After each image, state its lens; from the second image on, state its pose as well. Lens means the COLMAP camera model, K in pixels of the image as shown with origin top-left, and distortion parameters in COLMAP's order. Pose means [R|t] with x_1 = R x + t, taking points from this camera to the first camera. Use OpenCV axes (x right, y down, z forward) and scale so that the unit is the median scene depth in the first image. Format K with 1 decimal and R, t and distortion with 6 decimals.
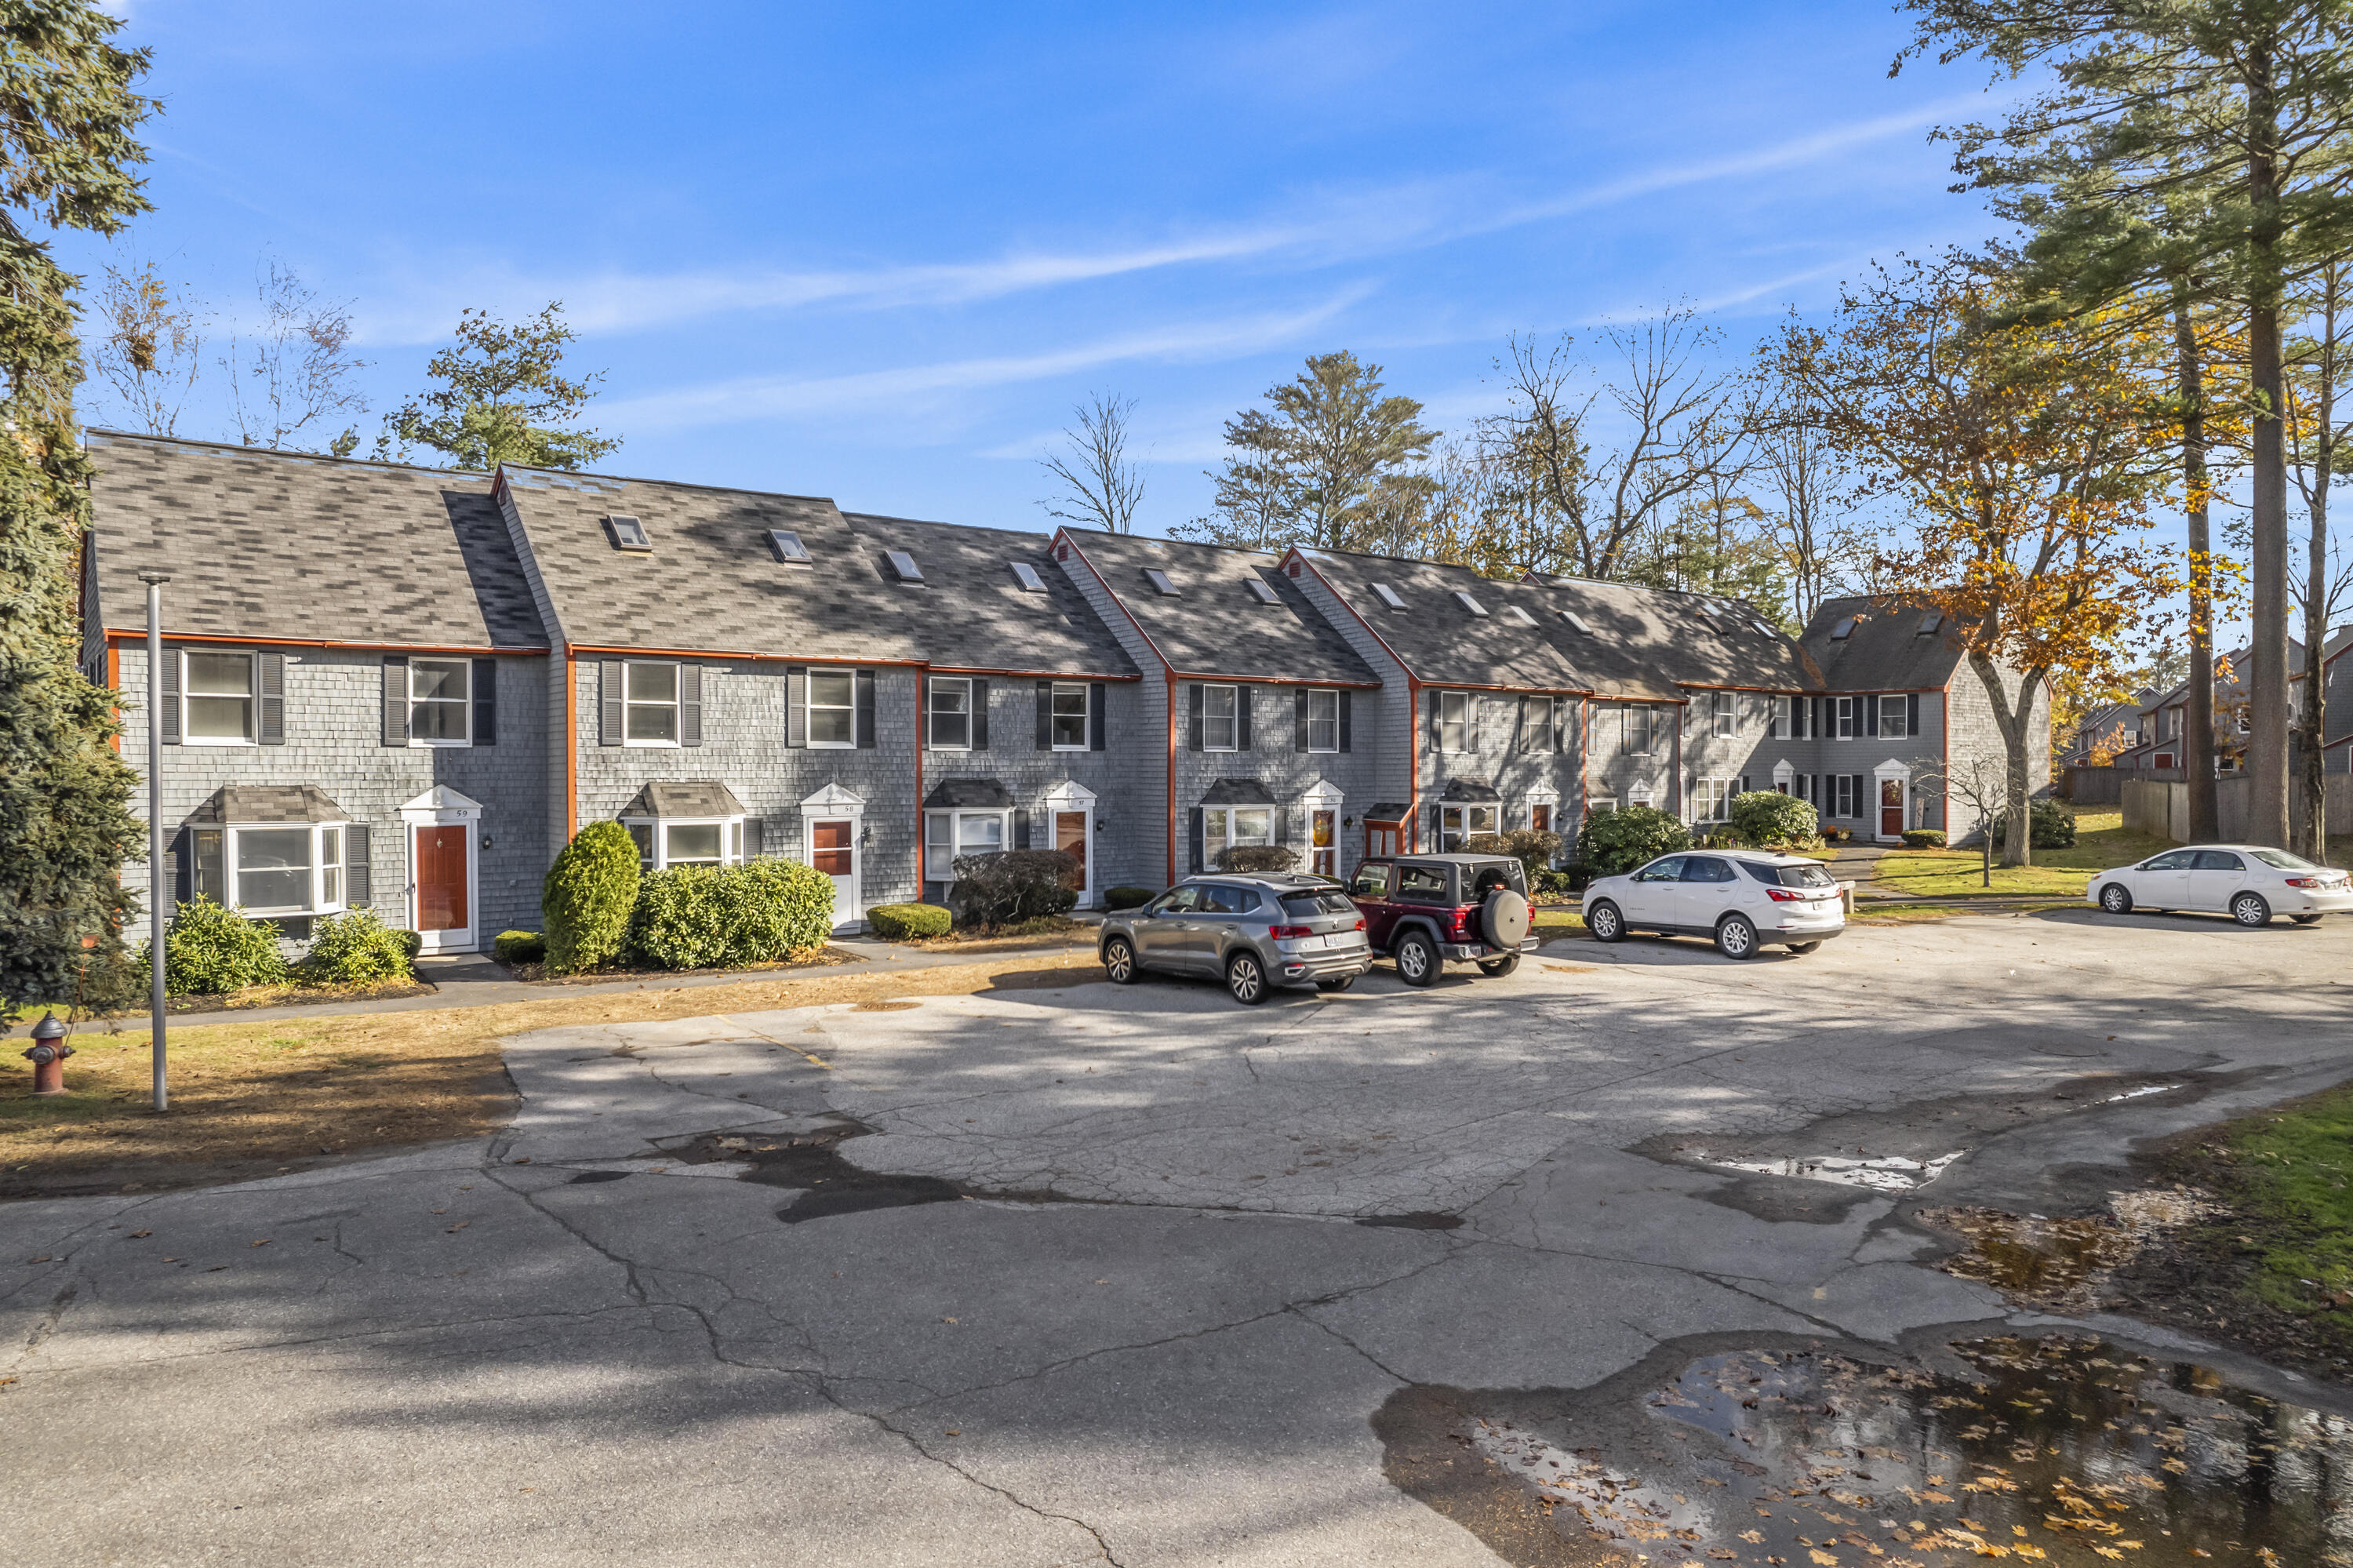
lens RADIAL K [[1560.9, 0, 1176.5], [0, 1560.9, 784.0], [0, 0, 1]] dist [-0.069408, 0.070526]
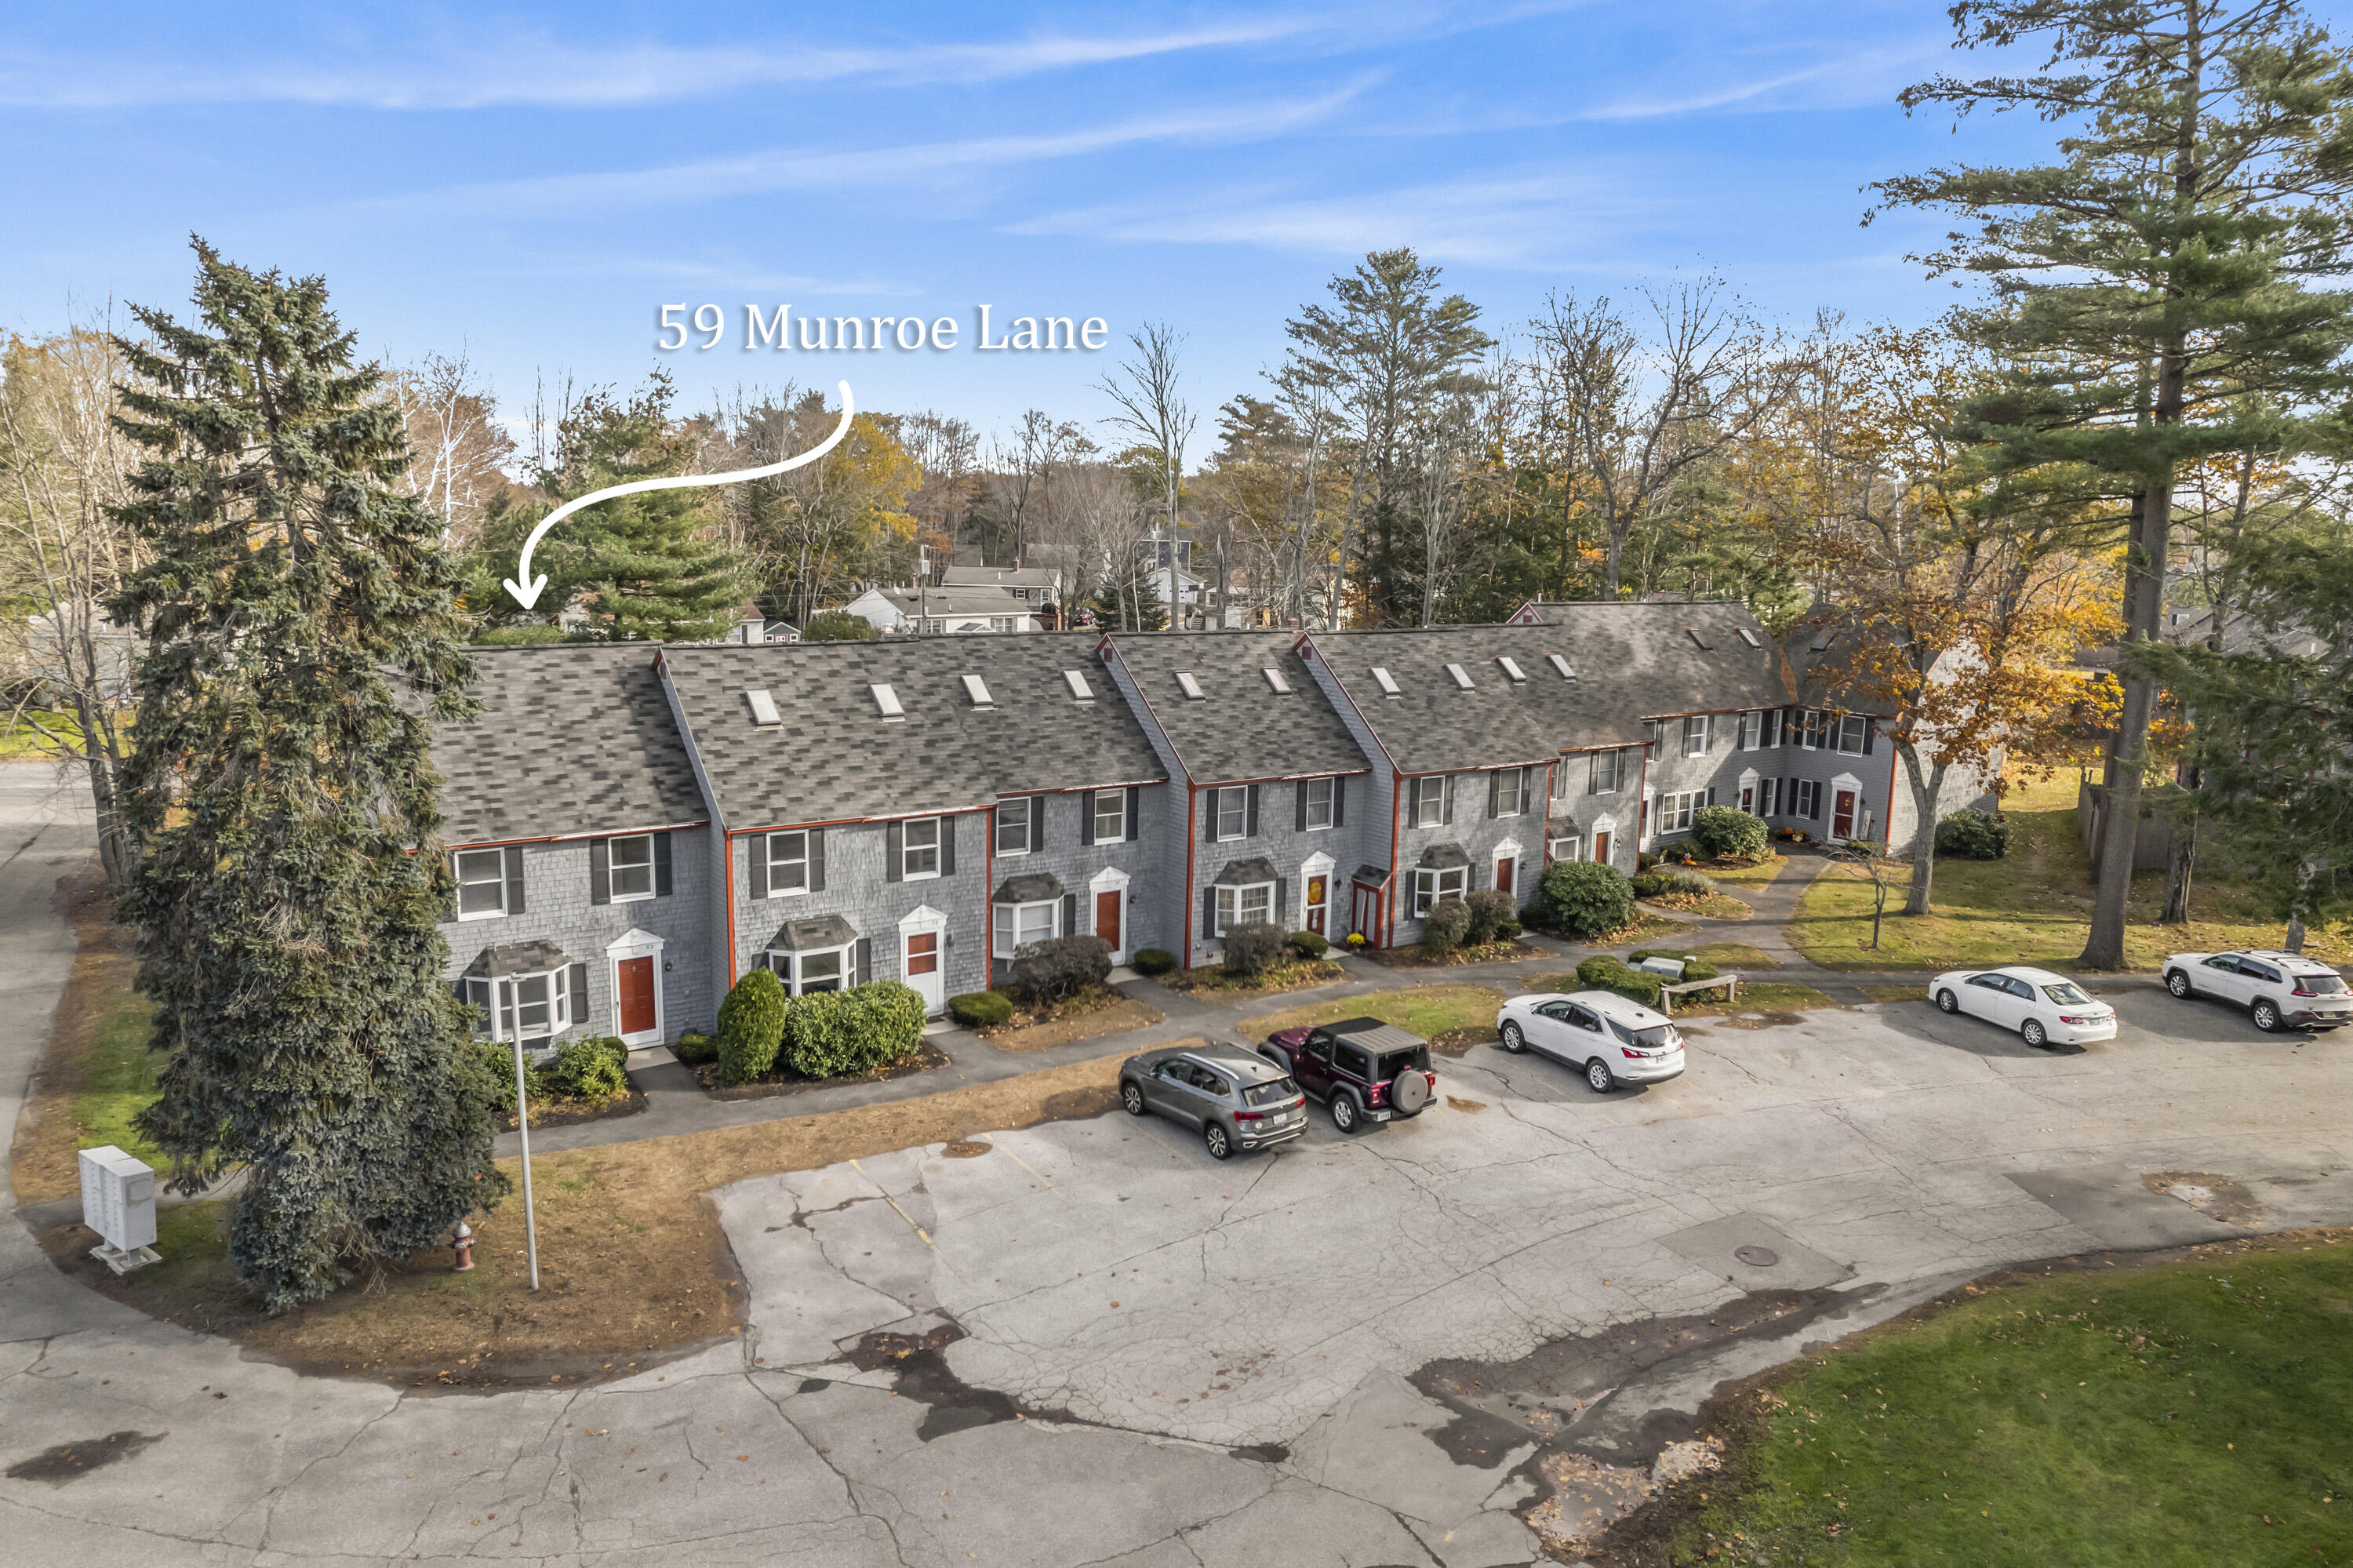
lens RADIAL K [[1652.8, 0, 1184.3], [0, 1652.8, 755.3], [0, 0, 1]] dist [-0.042829, 0.000812]
pose [[0.998739, 0.032625, -0.038147, 0.049240], [-0.025991, 0.986280, 0.163024, -0.382998], [0.042942, -0.161827, 0.985884, -0.355399]]
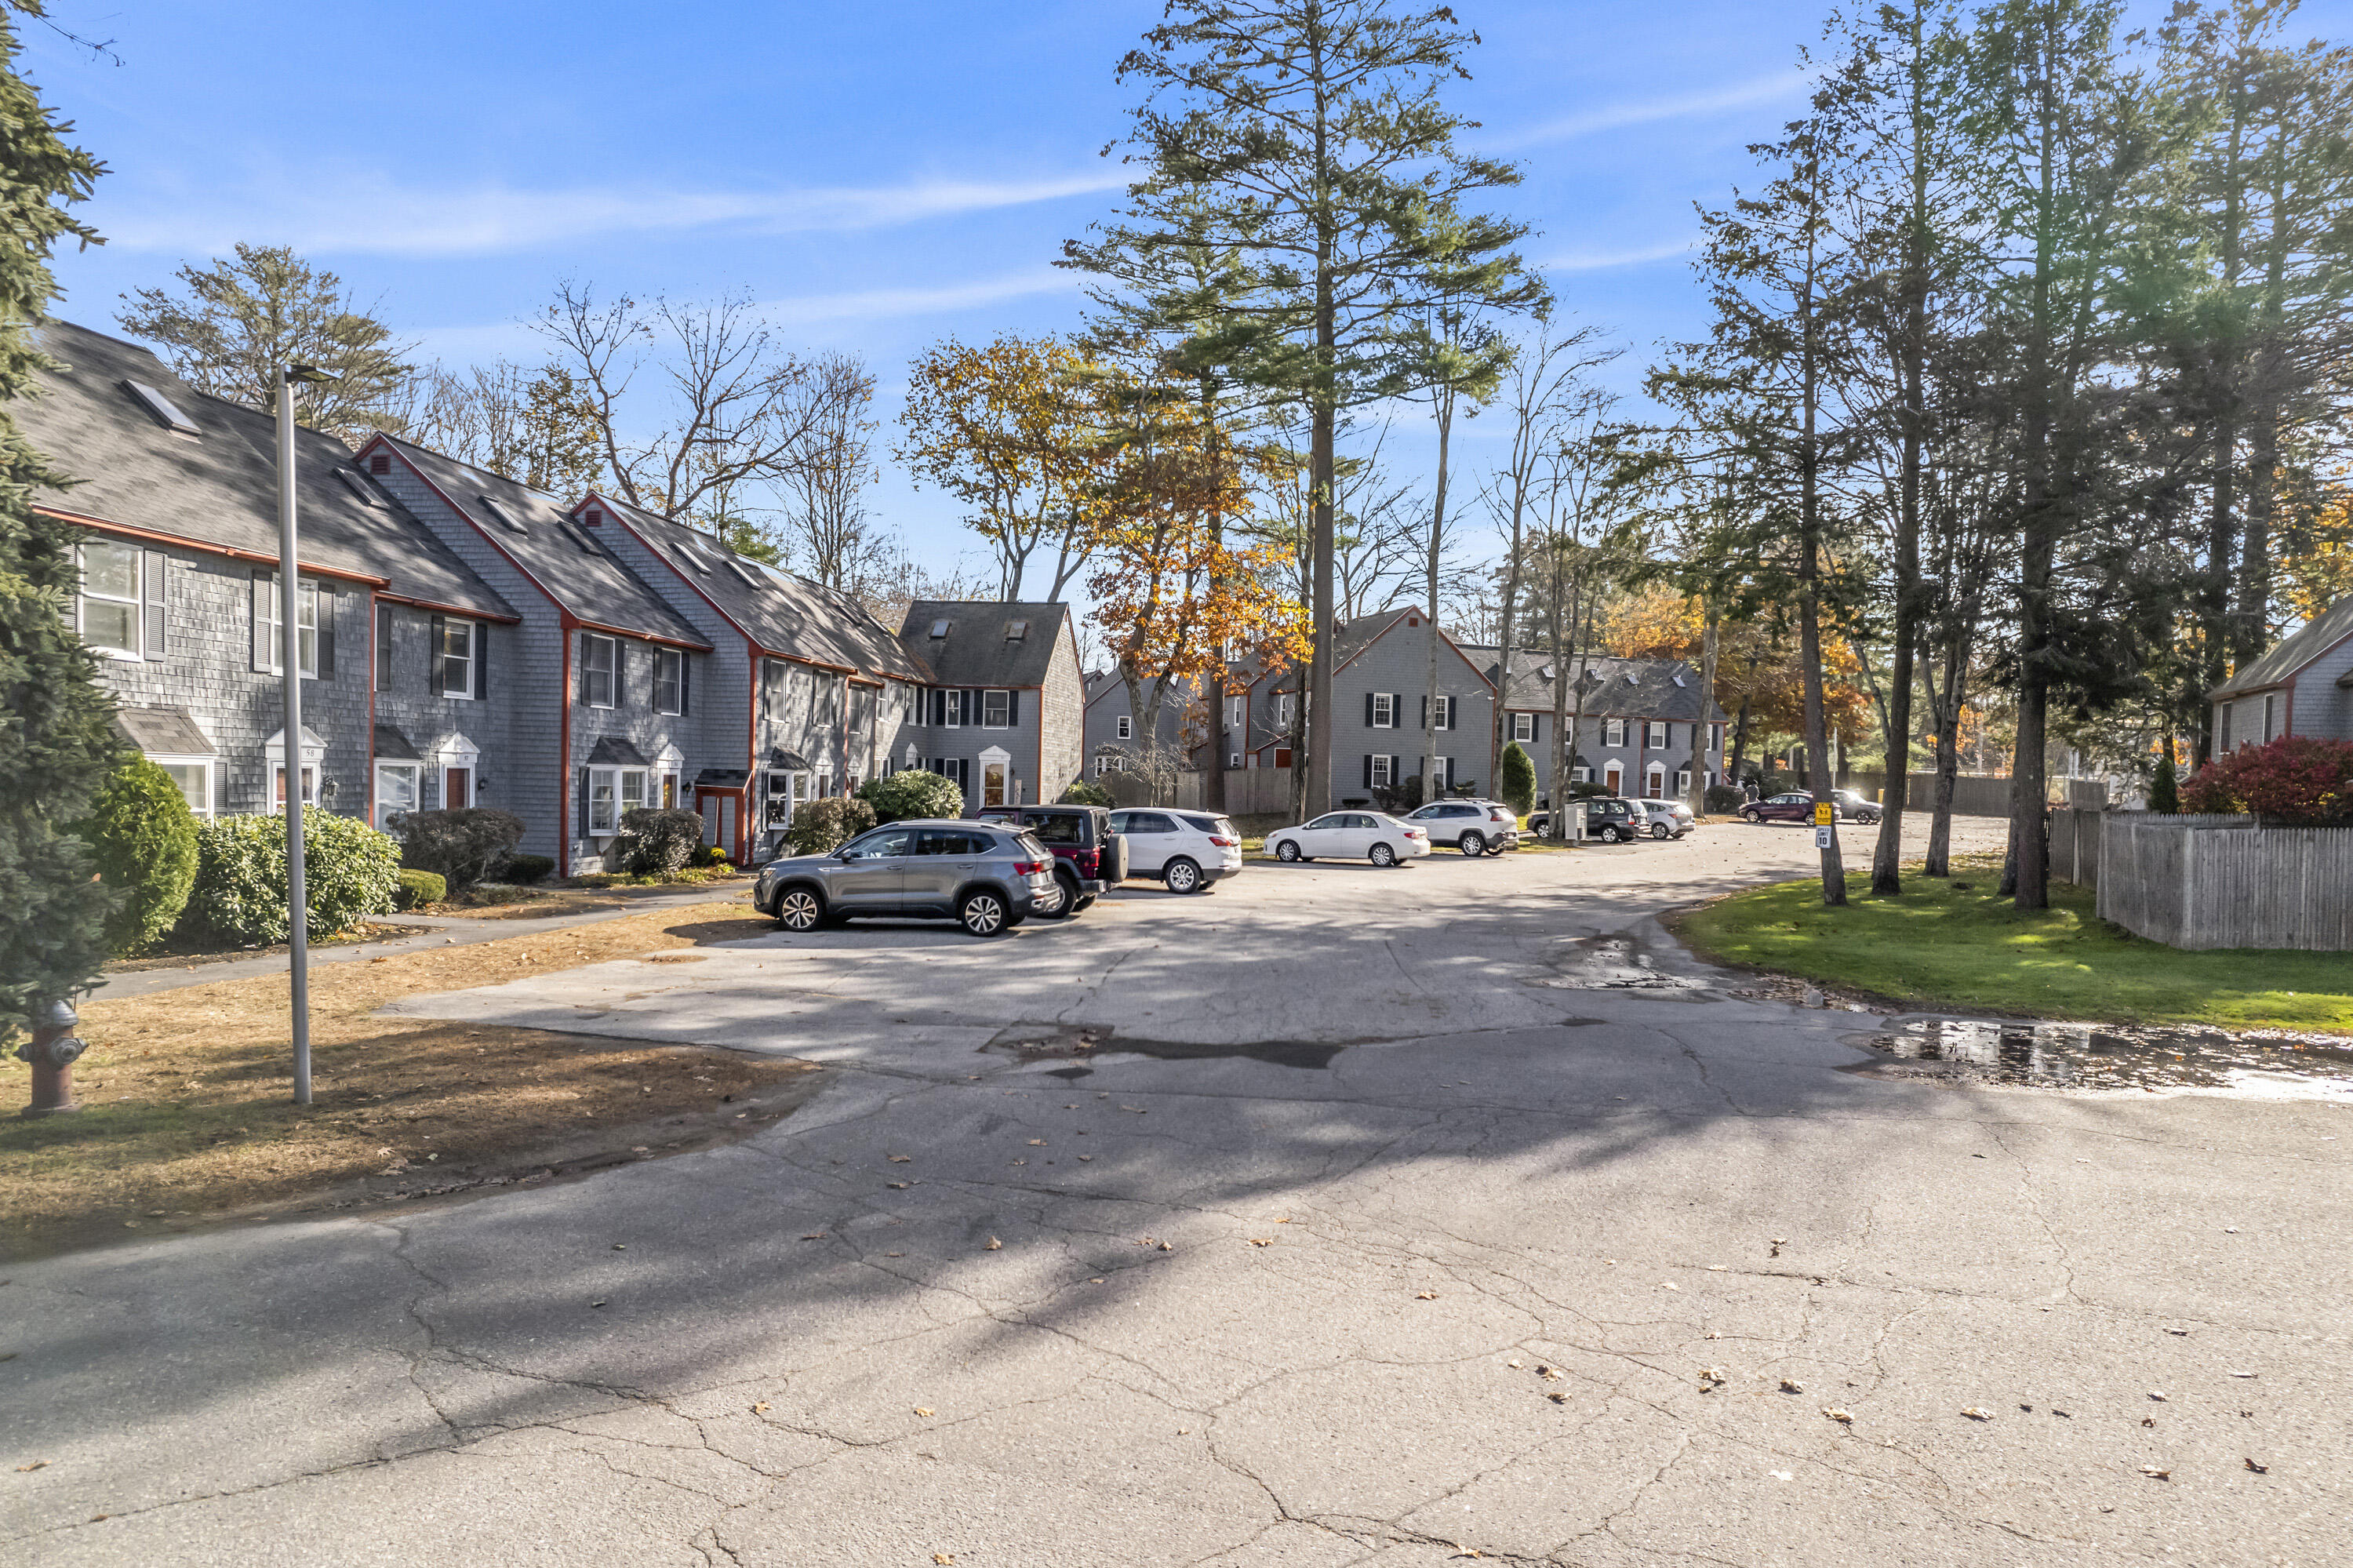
lens RADIAL K [[1619.2, 0, 1182.5], [0, 1619.2, 823.8], [0, 0, 1]] dist [-0.002026, -0.001352]
pose [[0.704166, 0.000367, 0.710036, -0.533400], [-0.017575, 0.999702, 0.016913, 0.033656], [-0.709818, -0.024388, 0.703963, 0.088131]]
